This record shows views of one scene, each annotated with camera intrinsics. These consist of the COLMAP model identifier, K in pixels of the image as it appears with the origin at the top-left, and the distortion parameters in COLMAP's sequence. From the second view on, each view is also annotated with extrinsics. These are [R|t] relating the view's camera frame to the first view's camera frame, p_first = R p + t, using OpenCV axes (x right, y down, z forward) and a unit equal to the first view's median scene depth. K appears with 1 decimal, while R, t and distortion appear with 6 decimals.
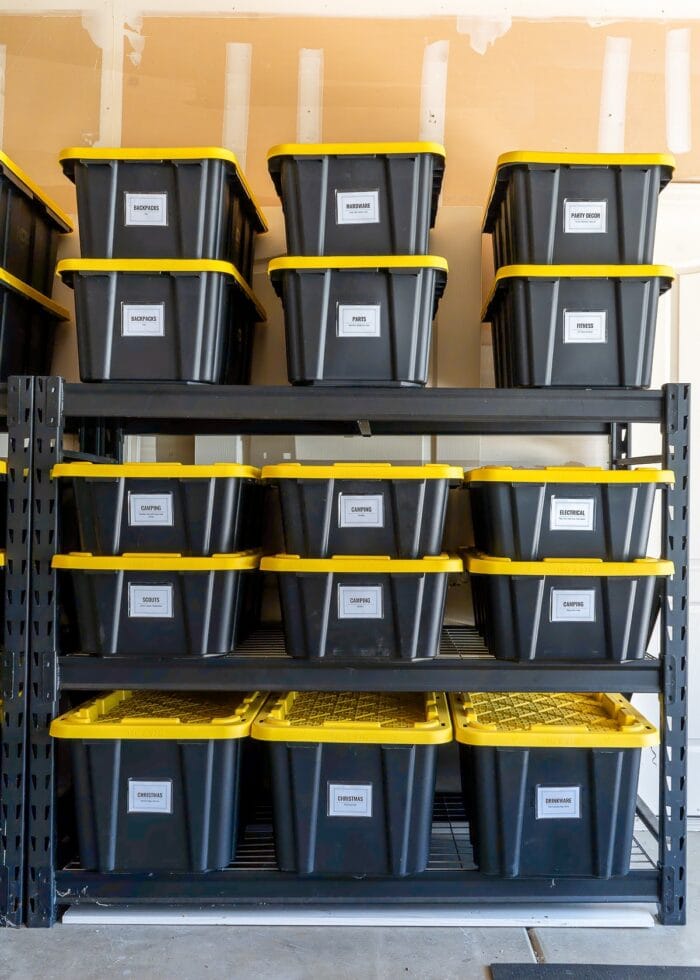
lens RADIAL K [[917.5, 0, 348.4], [0, 917.5, 509.7], [0, 0, 1]] dist [-0.000049, -0.007091]
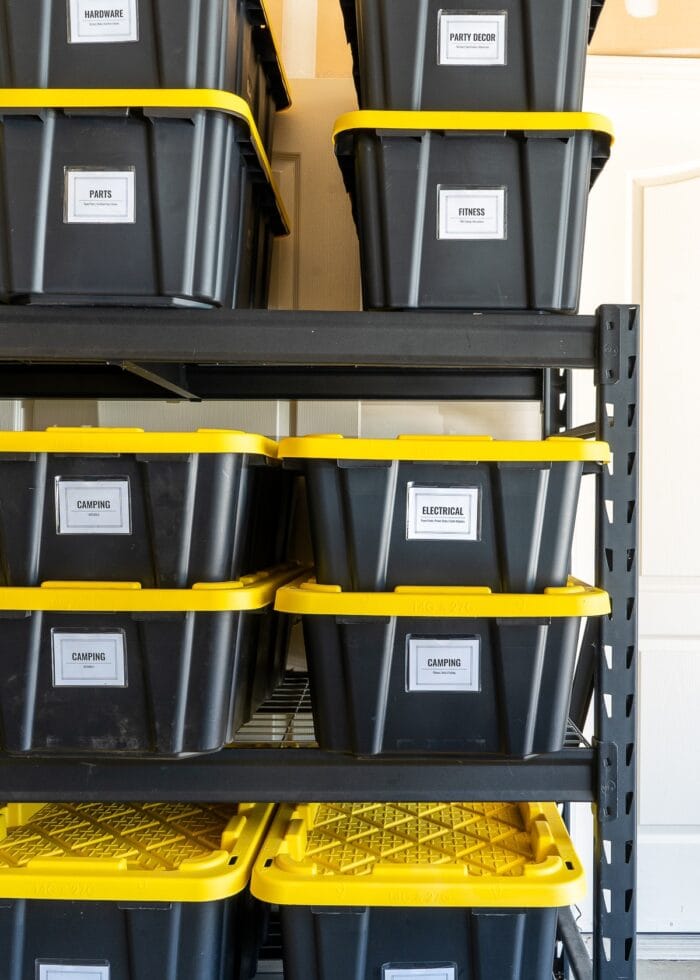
lens RADIAL K [[805.9, 0, 418.2], [0, 805.9, 491.7], [0, 0, 1]] dist [-0.001837, -0.001669]
pose [[0.999779, 0.003190, 0.020766, 0.211650], [-0.002794, 0.999814, -0.019071, 0.000725], [-0.020823, 0.019008, 0.999602, 0.457884]]
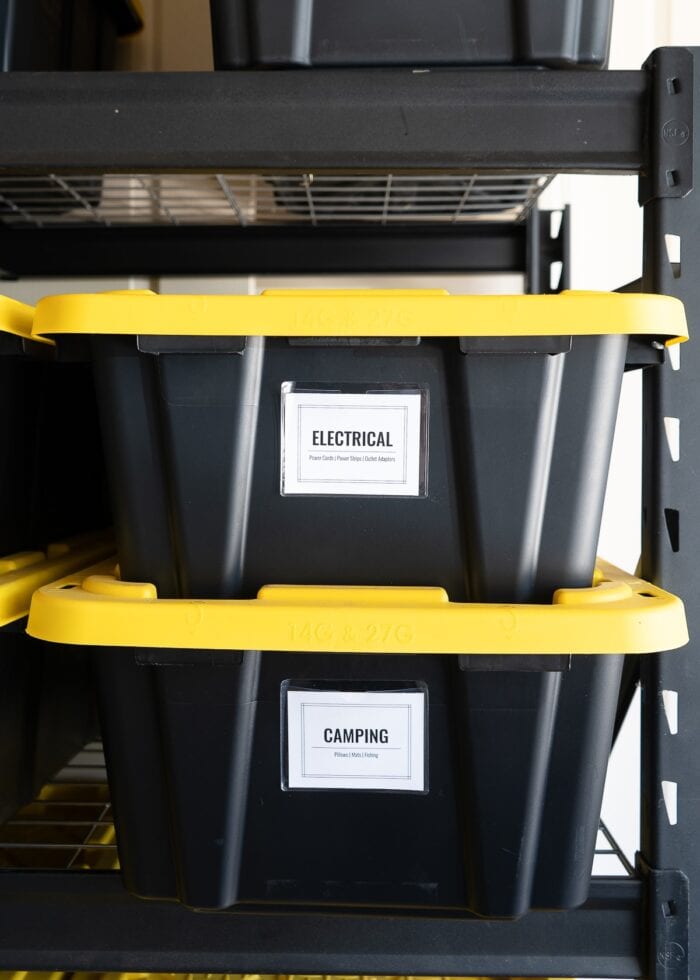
lens RADIAL K [[757.4, 0, 347.5], [0, 757.4, 438.1], [0, 0, 1]] dist [-0.001331, 0.004185]
pose [[0.999656, -0.002452, -0.026112, 0.243251], [0.002376, 0.999993, -0.002918, 0.003705], [0.026119, 0.002855, 0.999655, 0.727926]]
